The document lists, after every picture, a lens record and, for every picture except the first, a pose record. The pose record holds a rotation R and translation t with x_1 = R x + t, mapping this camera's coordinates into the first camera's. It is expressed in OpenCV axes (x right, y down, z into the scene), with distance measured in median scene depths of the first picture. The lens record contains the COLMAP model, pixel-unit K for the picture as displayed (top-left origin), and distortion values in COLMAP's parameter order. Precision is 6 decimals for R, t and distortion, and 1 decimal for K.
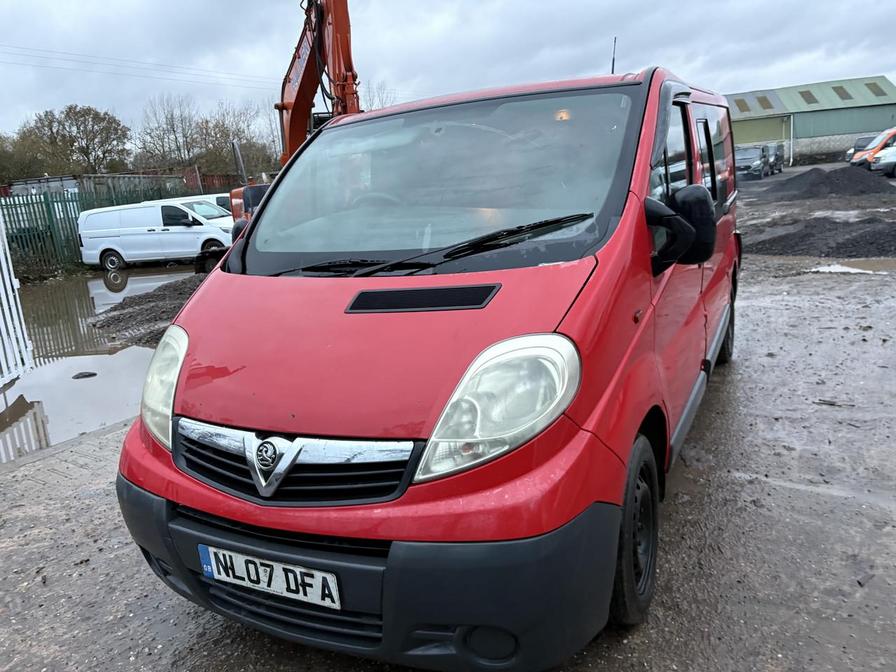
lens RADIAL K [[677.1, 0, 449.4], [0, 677.1, 332.8], [0, 0, 1]] dist [0.025681, -0.029840]
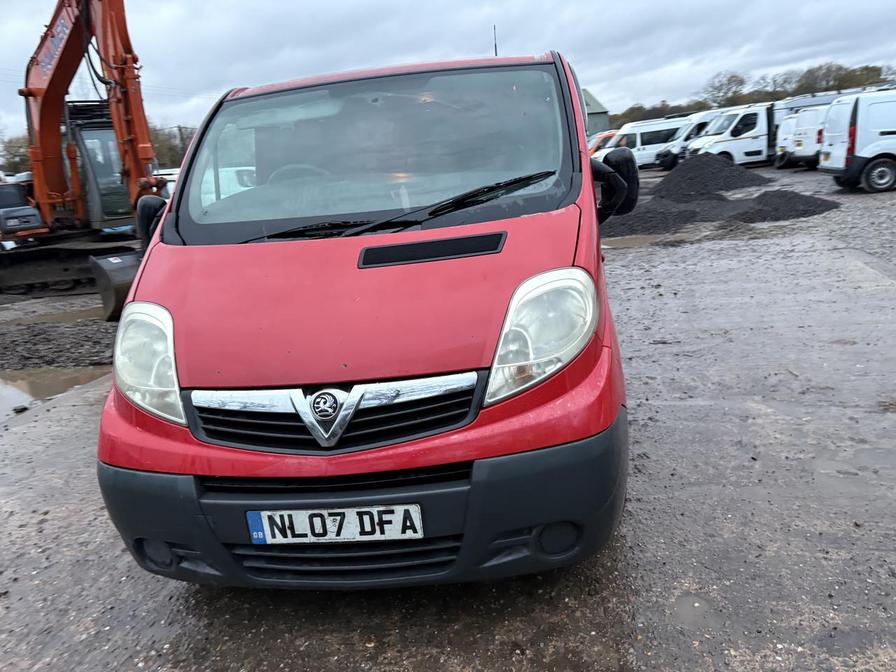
lens RADIAL K [[677.1, 0, 450.4], [0, 677.1, 339.4], [0, 0, 1]] dist [0.025681, -0.029840]
pose [[0.931808, -0.092748, 0.350900, -0.382551], [0.091510, 0.995600, 0.020149, 0.067972], [-0.351225, 0.013336, 0.936196, -0.007390]]
